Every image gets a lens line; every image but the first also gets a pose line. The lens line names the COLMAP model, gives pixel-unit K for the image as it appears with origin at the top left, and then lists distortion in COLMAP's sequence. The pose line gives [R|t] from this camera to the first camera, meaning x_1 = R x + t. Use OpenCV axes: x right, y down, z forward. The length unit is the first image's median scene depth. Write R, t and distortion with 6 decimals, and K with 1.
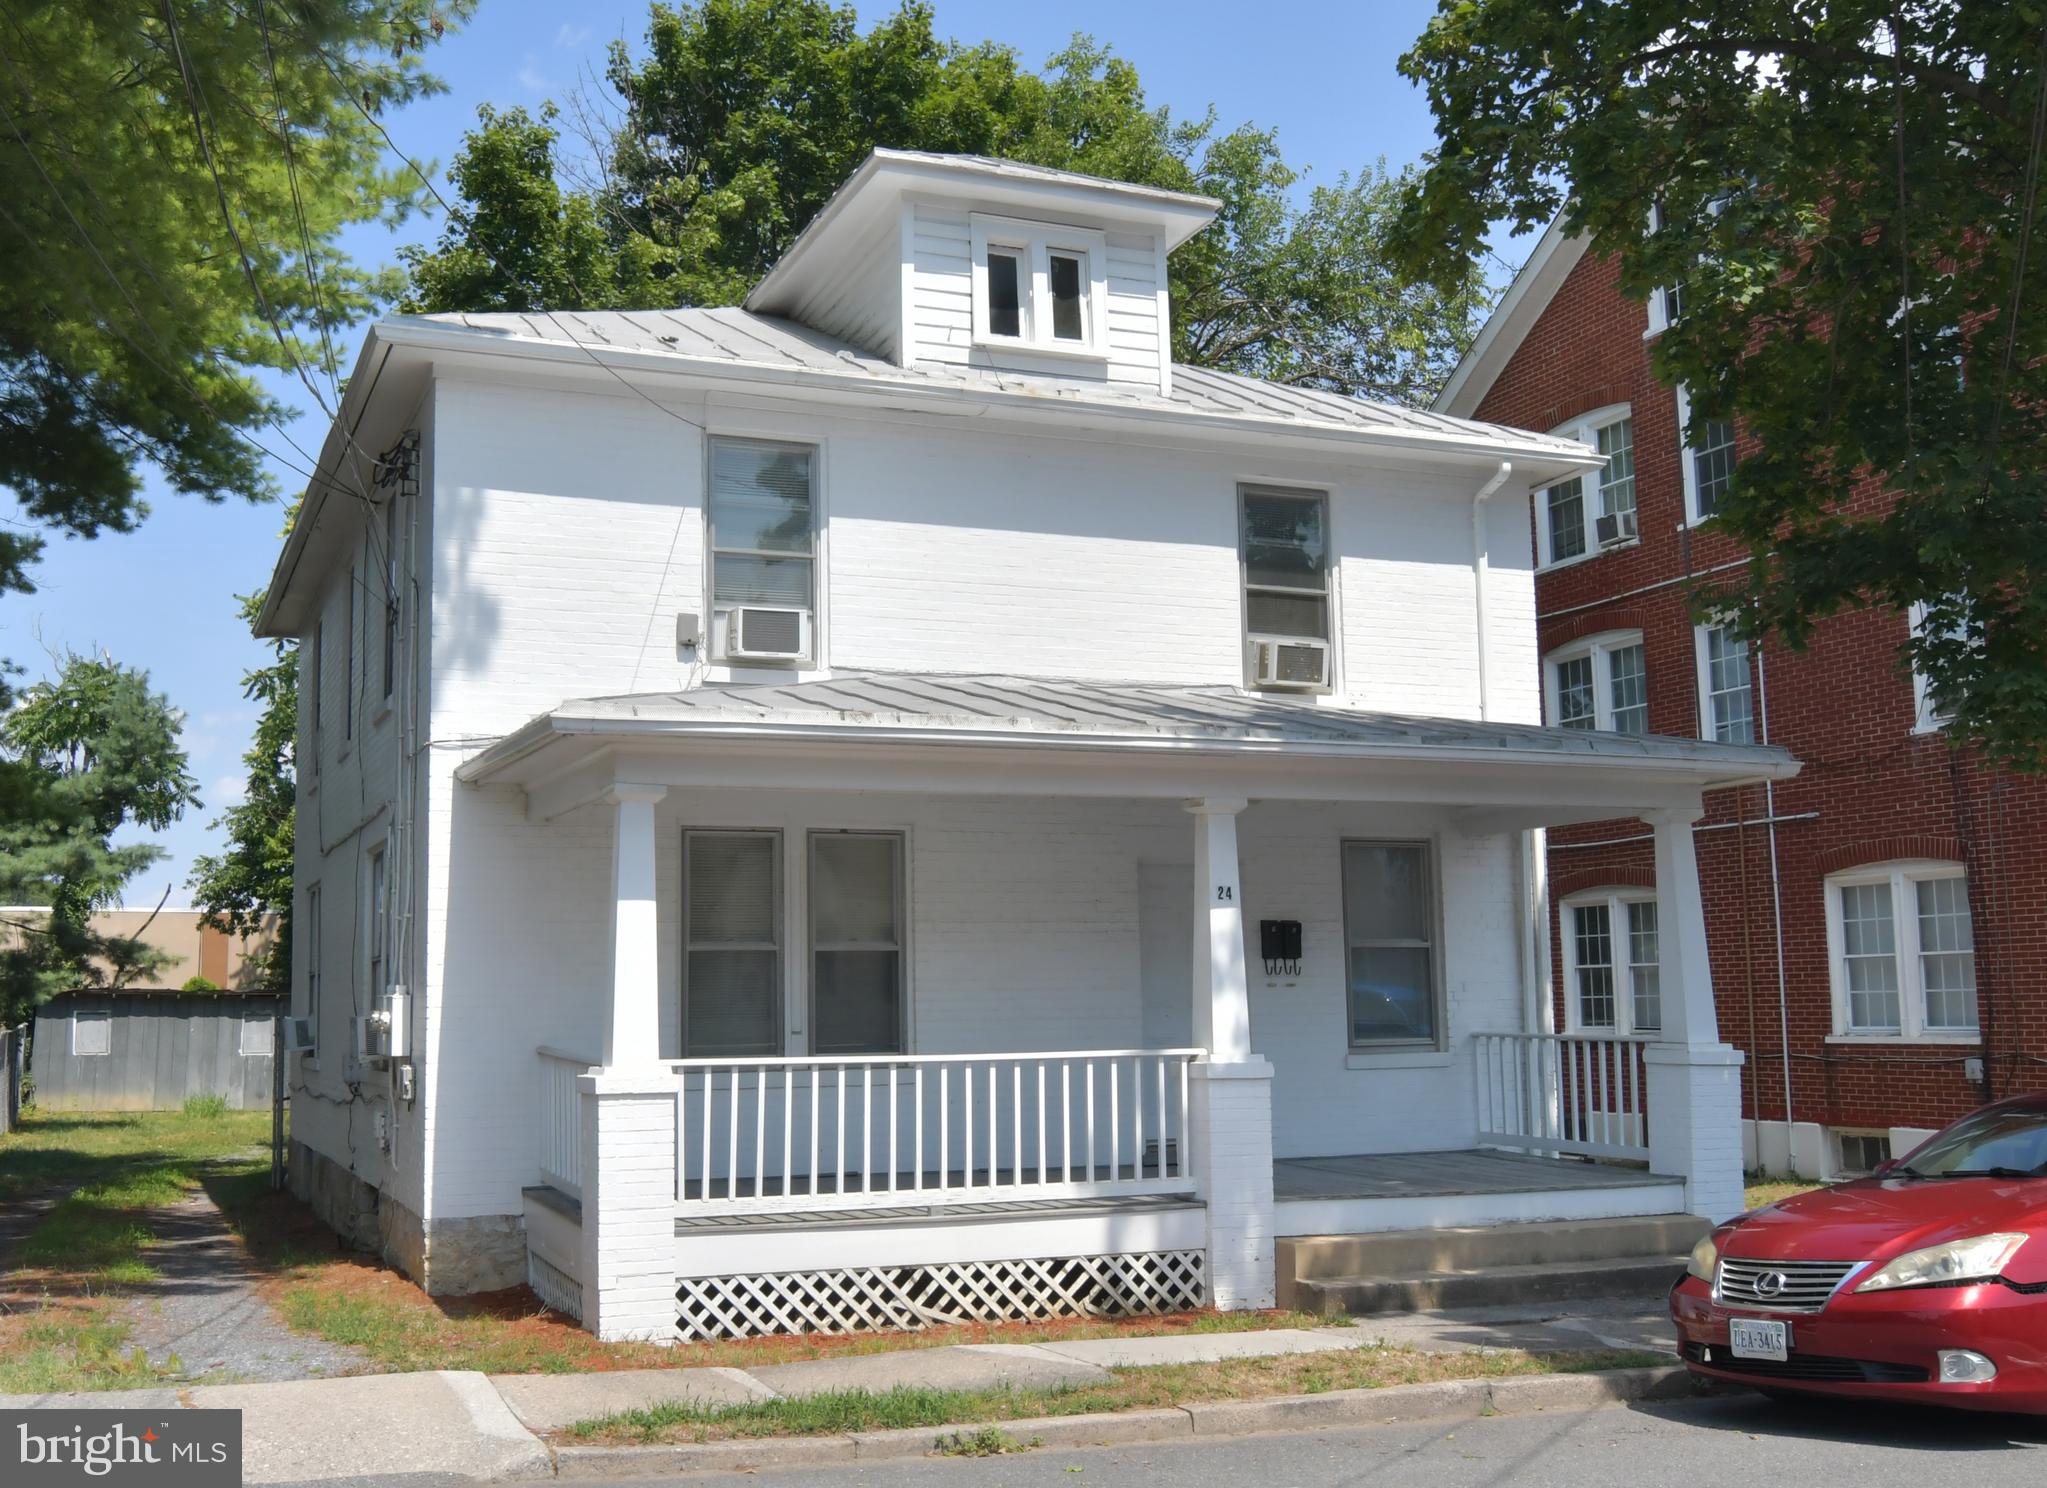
lens RADIAL K [[2093.6, 0, 1023.5], [0, 2093.6, 744.0], [0, 0, 1]] dist [-0.016953, -0.031480]
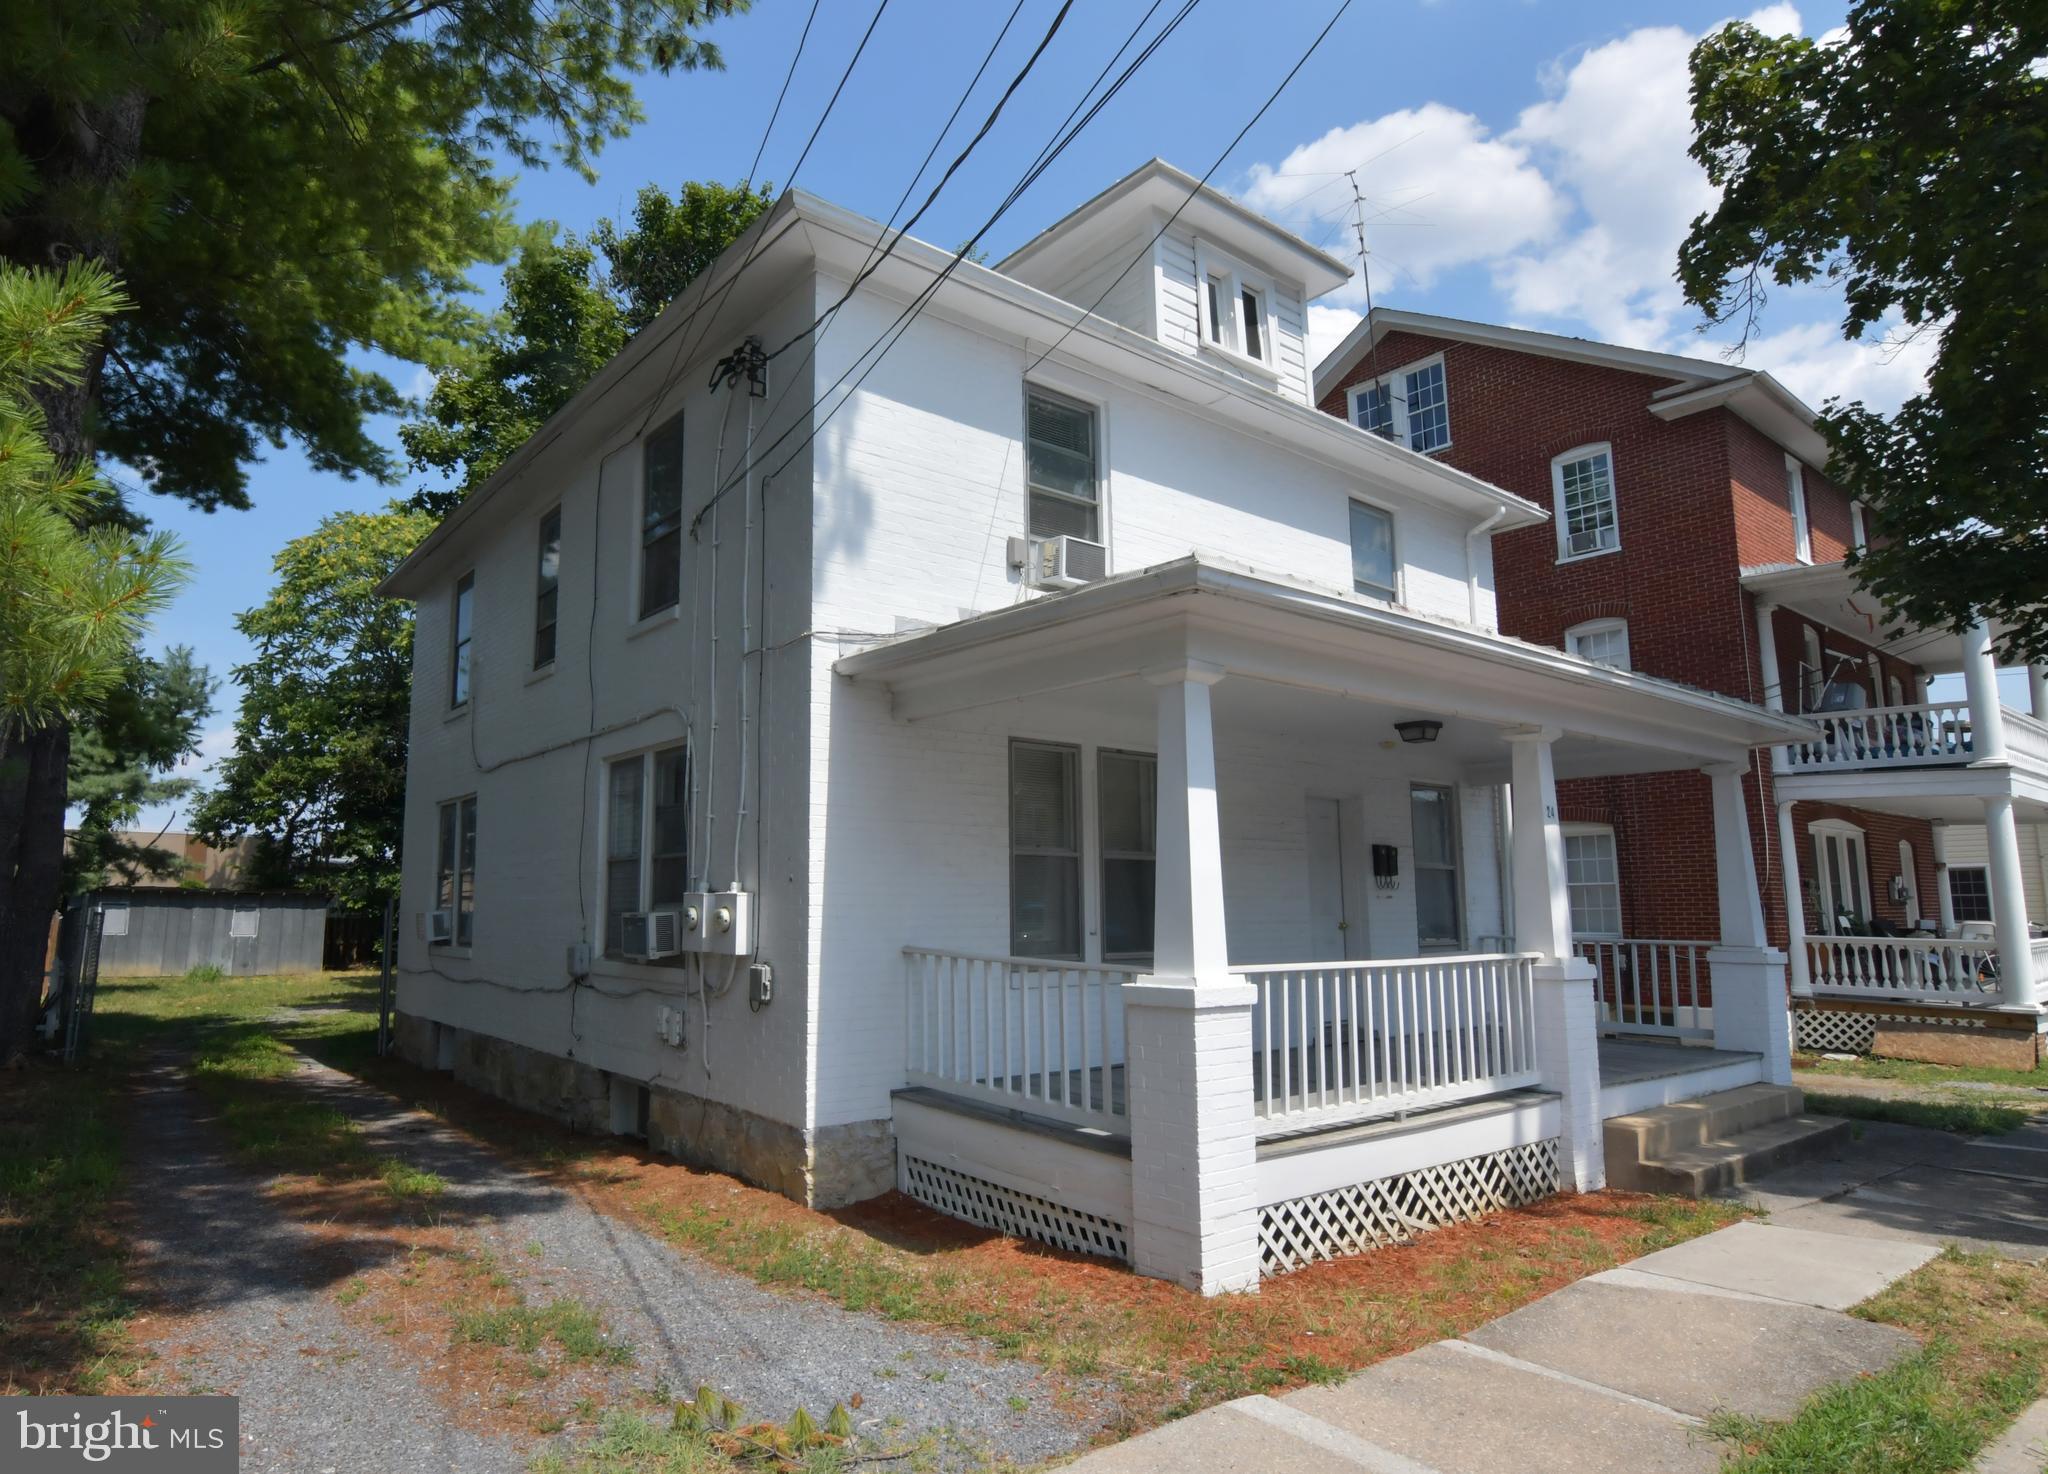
lens RADIAL K [[1142.6, 0, 904.5], [0, 1142.6, 755.9], [0, 0, 1]] dist [-0.032731, 0.000894]
pose [[0.969511, 0.046643, 0.240569, -0.348735], [-0.044057, 0.998899, -0.016121, 0.060042], [-0.241056, 0.005030, 0.970498, 0.450888]]
